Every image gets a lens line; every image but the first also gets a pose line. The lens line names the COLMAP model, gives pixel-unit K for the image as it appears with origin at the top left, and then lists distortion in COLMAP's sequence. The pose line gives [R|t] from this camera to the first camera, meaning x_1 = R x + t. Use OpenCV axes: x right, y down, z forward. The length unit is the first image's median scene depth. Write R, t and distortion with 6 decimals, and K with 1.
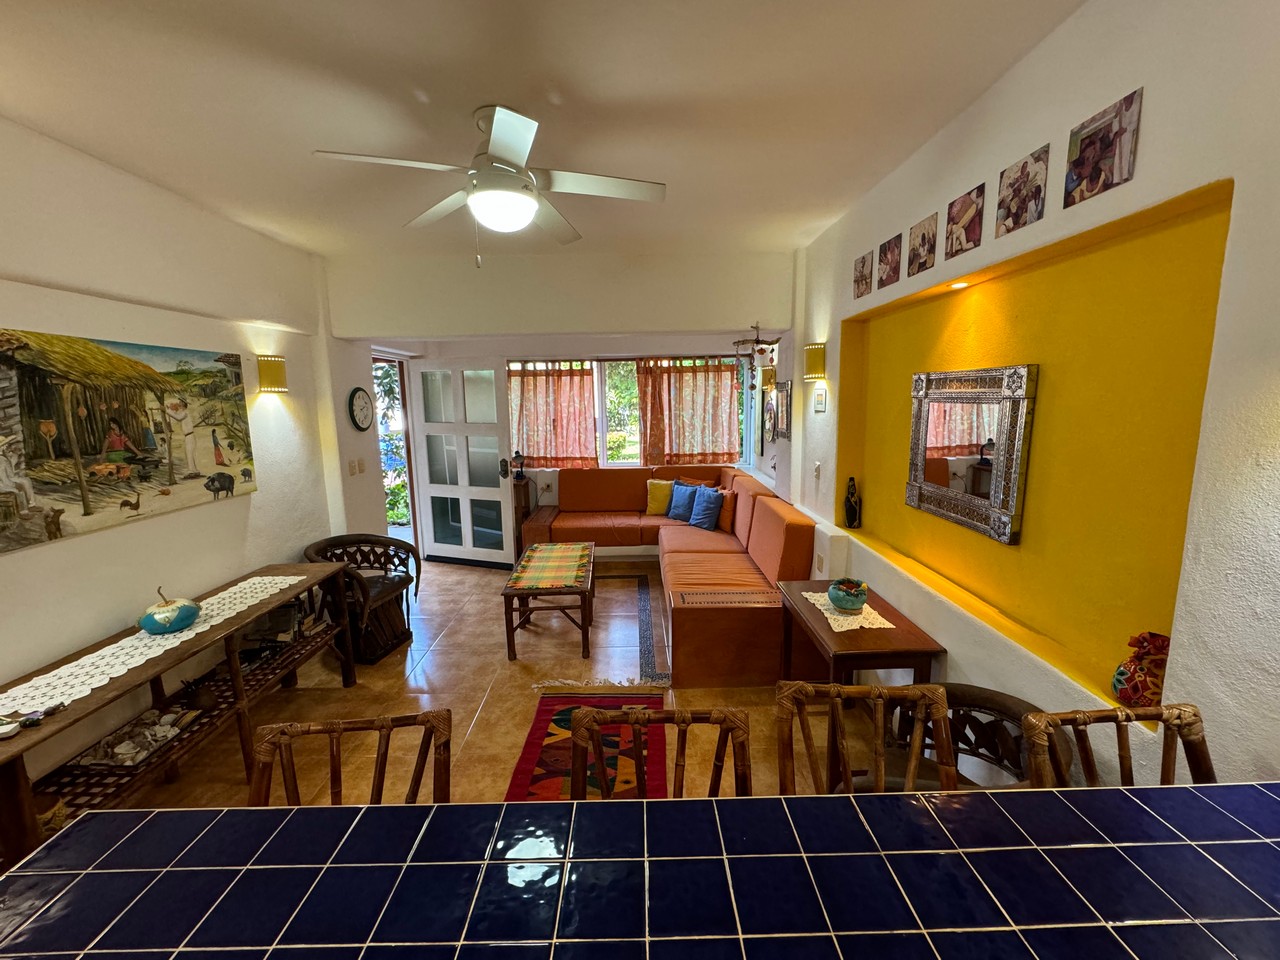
lens RADIAL K [[530.1, 0, 641.8], [0, 530.1, 484.4], [0, 0, 1]] dist [-0.001832, -0.000234]
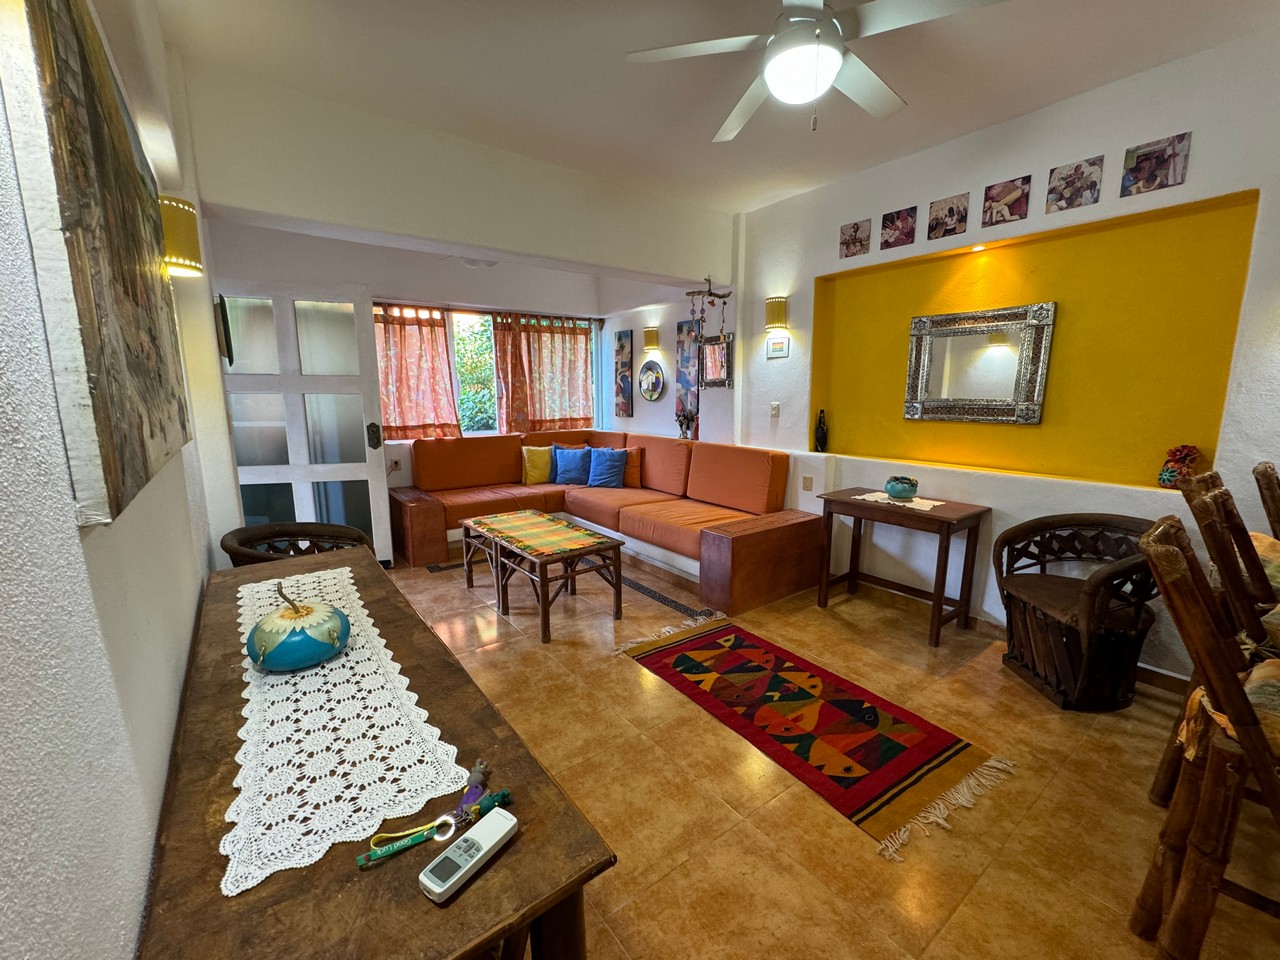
lens RADIAL K [[527.9, 0, 643.3], [0, 527.9, 482.6], [0, 0, 1]] dist [-0.002245, -0.000088]
pose [[0.805542, -0.089636, 0.585719, -0.884866], [0.089105, 0.995576, 0.029813, 0.108722], [-0.585800, 0.028175, 0.809966, 0.359350]]
